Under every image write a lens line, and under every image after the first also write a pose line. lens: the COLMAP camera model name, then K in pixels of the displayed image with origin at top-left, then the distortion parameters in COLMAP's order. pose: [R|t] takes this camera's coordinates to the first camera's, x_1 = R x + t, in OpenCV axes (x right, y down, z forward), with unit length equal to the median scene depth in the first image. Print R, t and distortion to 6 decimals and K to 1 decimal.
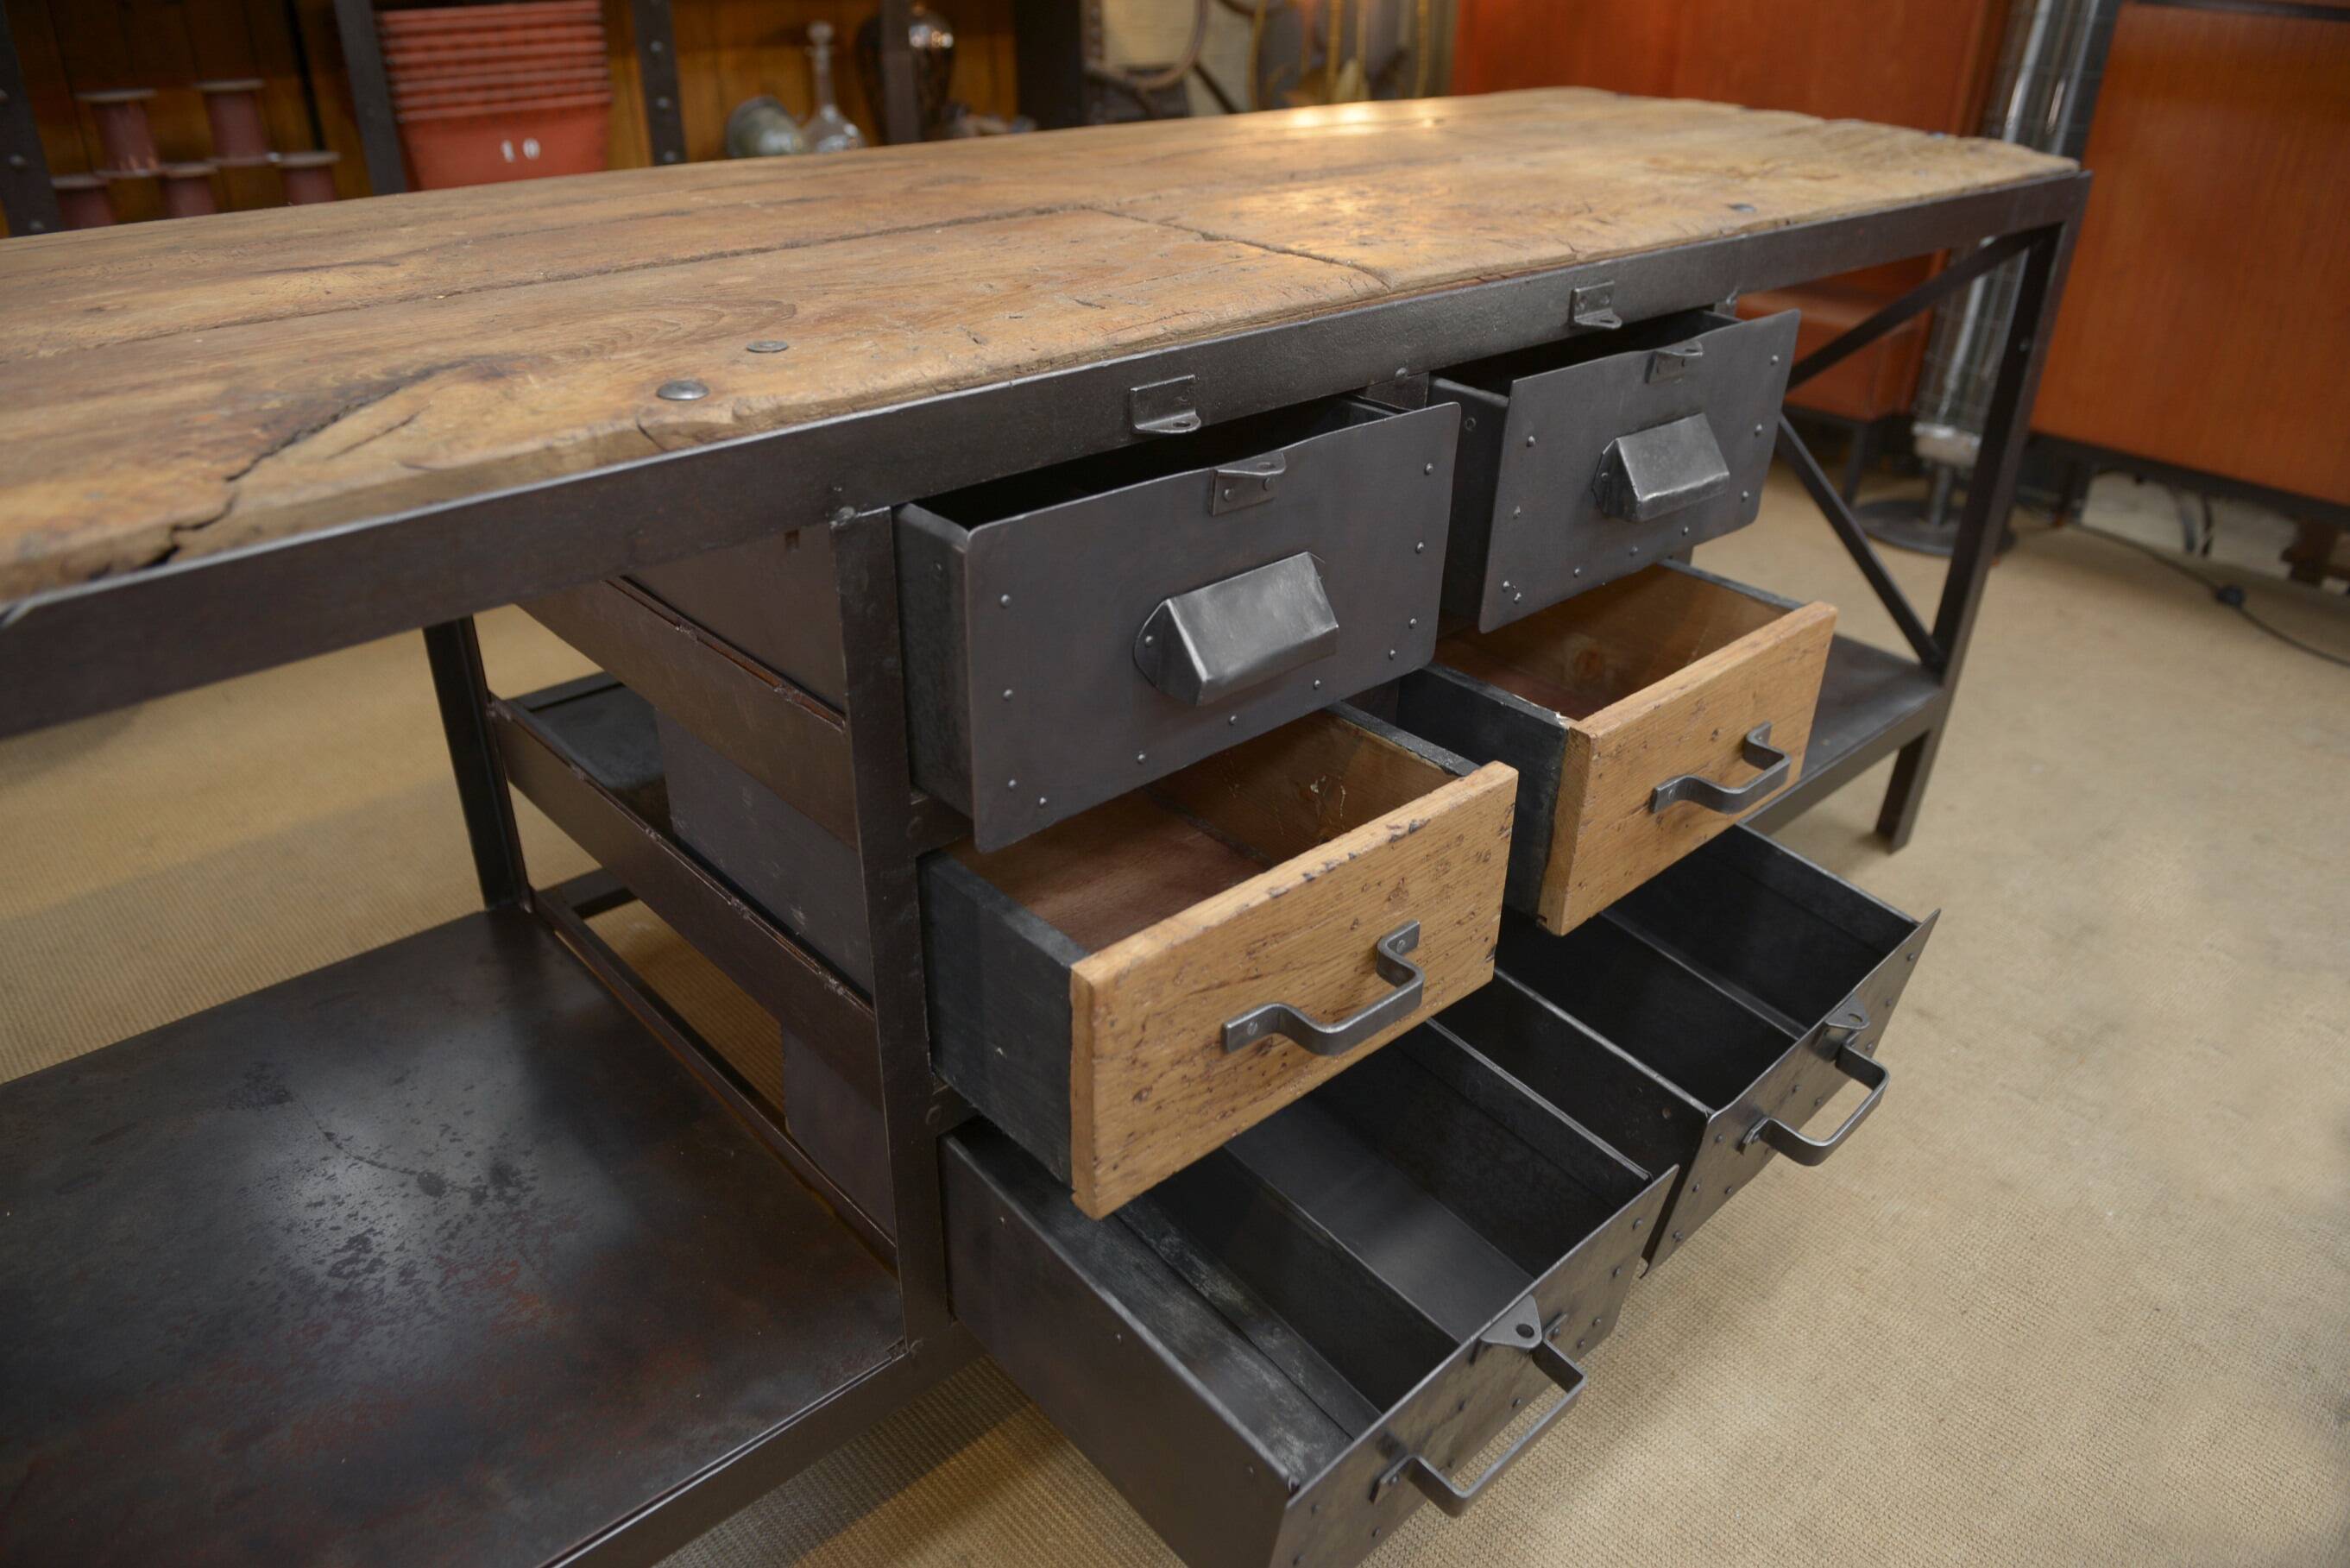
lens RADIAL K [[1596.2, 0, 1175.9], [0, 1596.2, 793.4], [0, 0, 1]] dist [-0.057747, 0.000557]
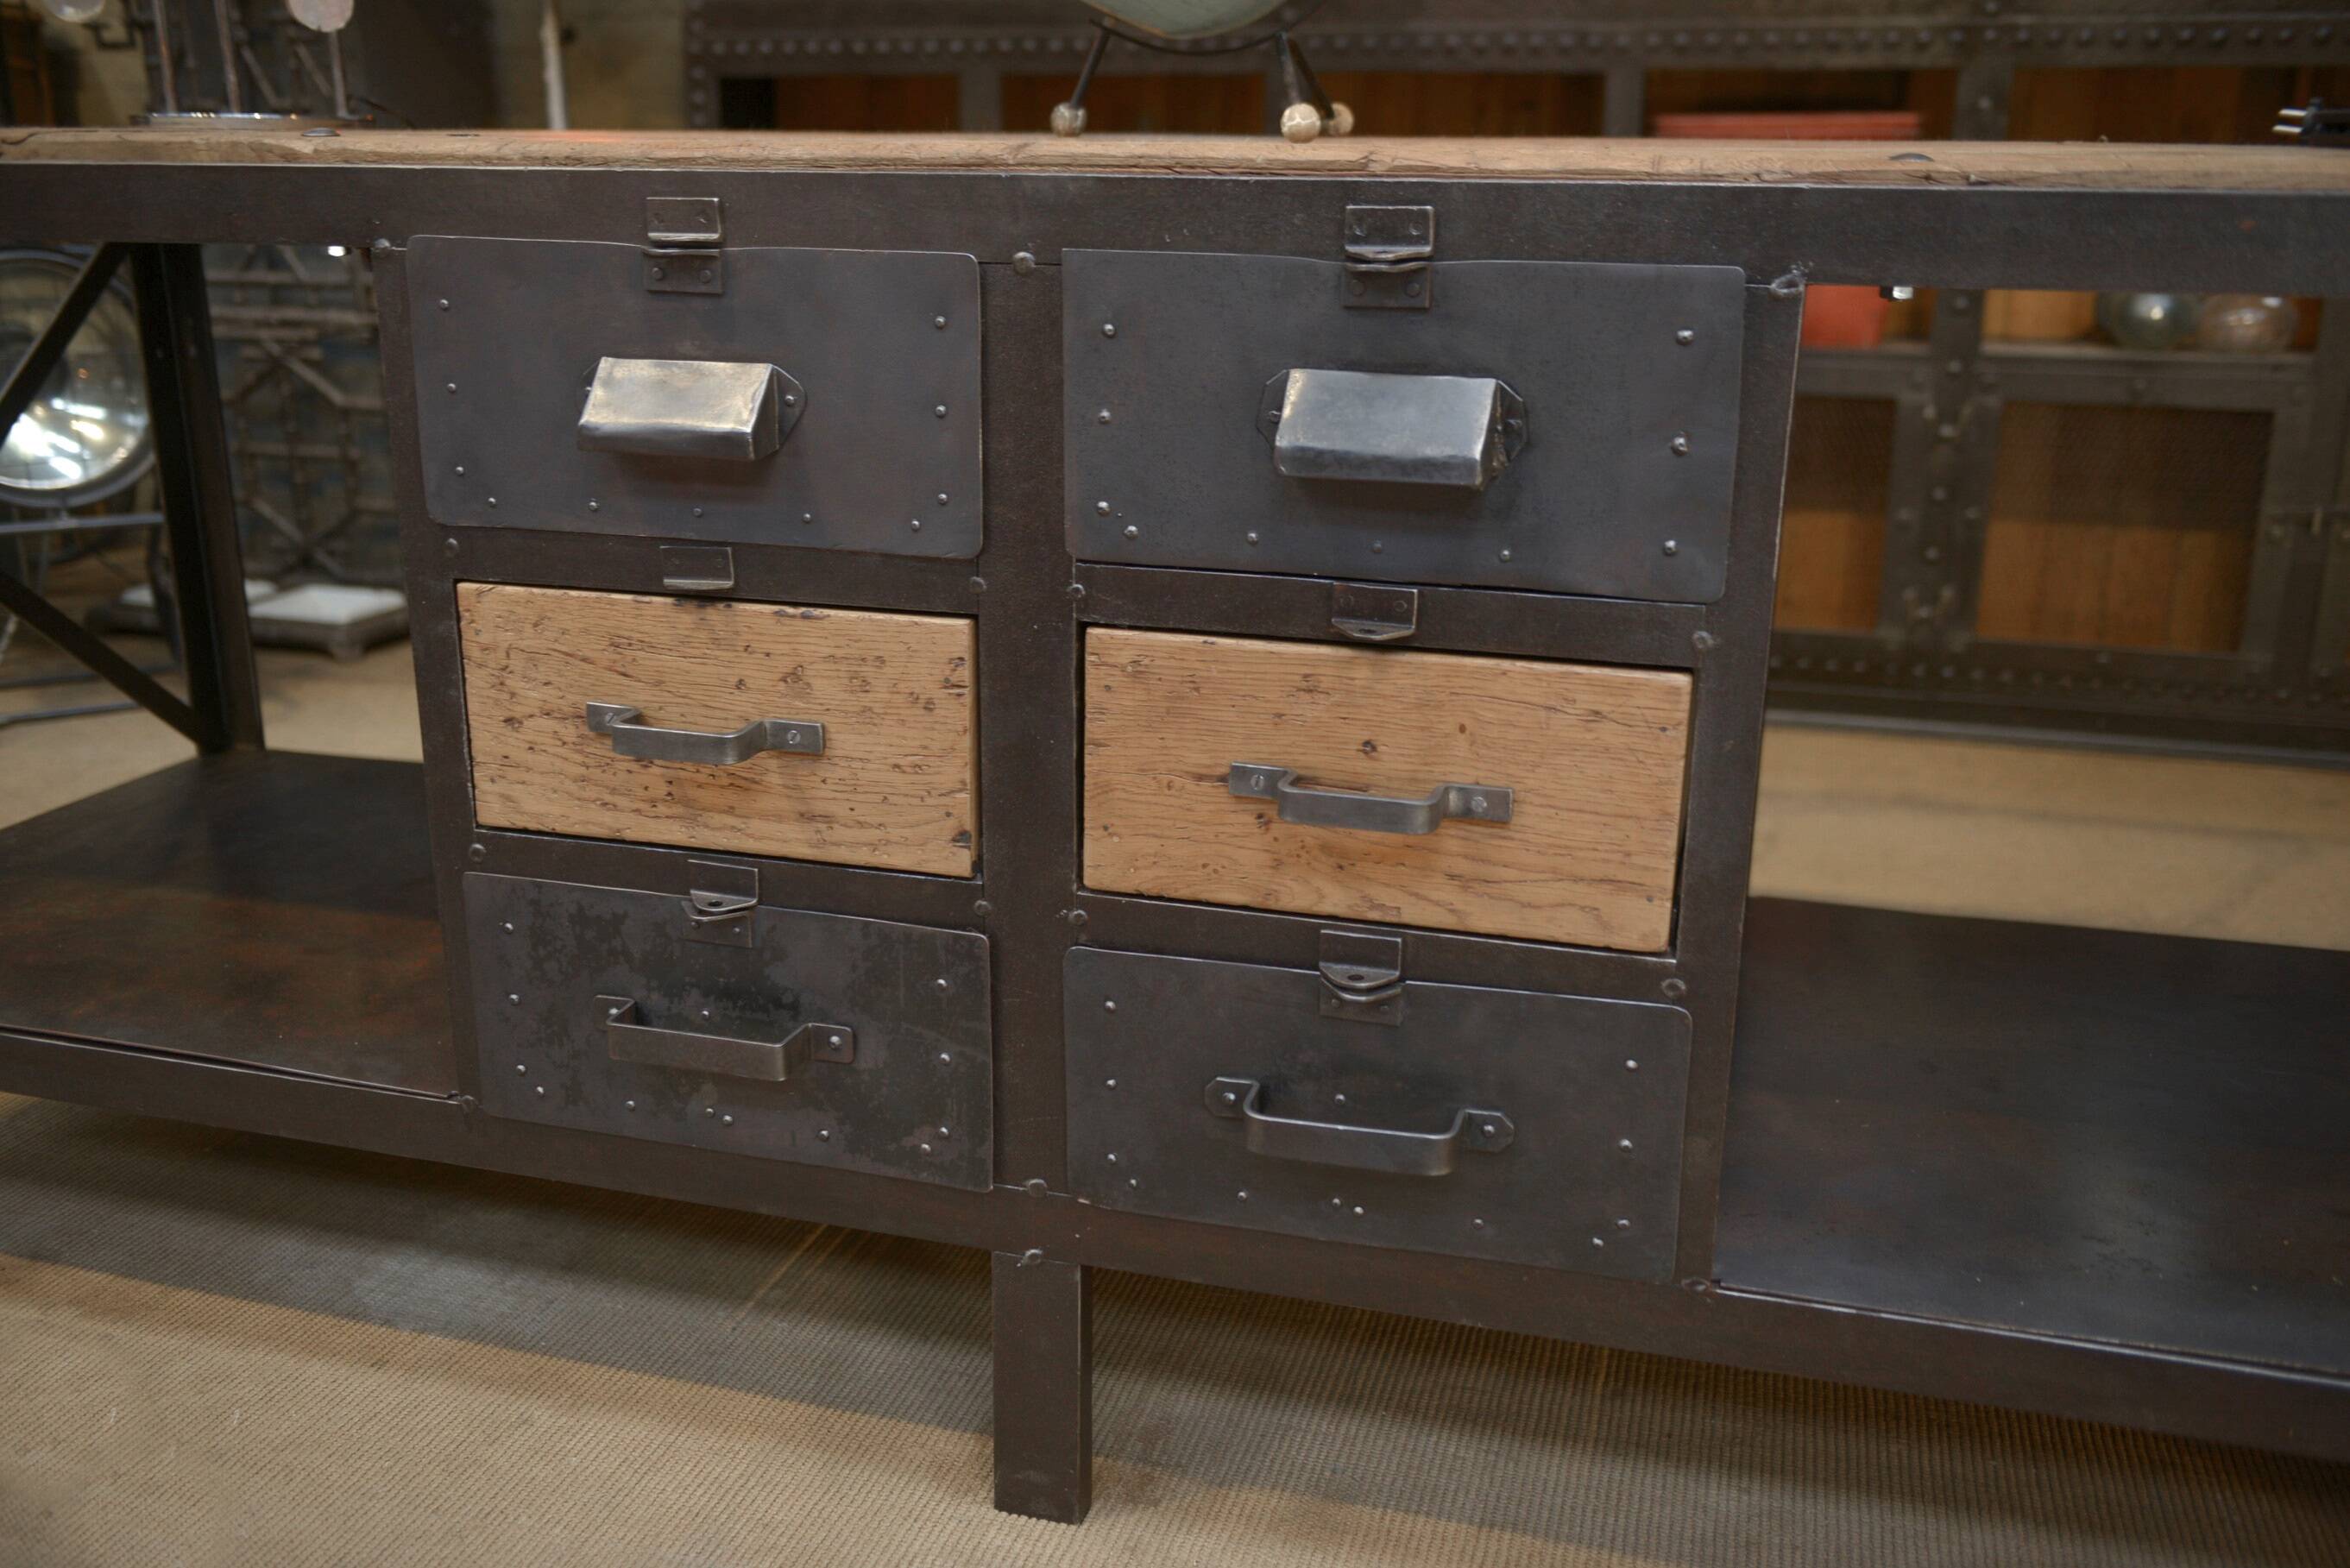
lens RADIAL K [[2099.6, 0, 1173.5], [0, 2099.6, 800.0], [0, 0, 1]] dist [0.005428, -0.004990]
pose [[0.513284, 0.241271, -0.823607, 0.574065], [-0.418061, 0.908402, 0.005570, -0.016804], [0.749510, 0.341459, 0.567134, 0.242477]]
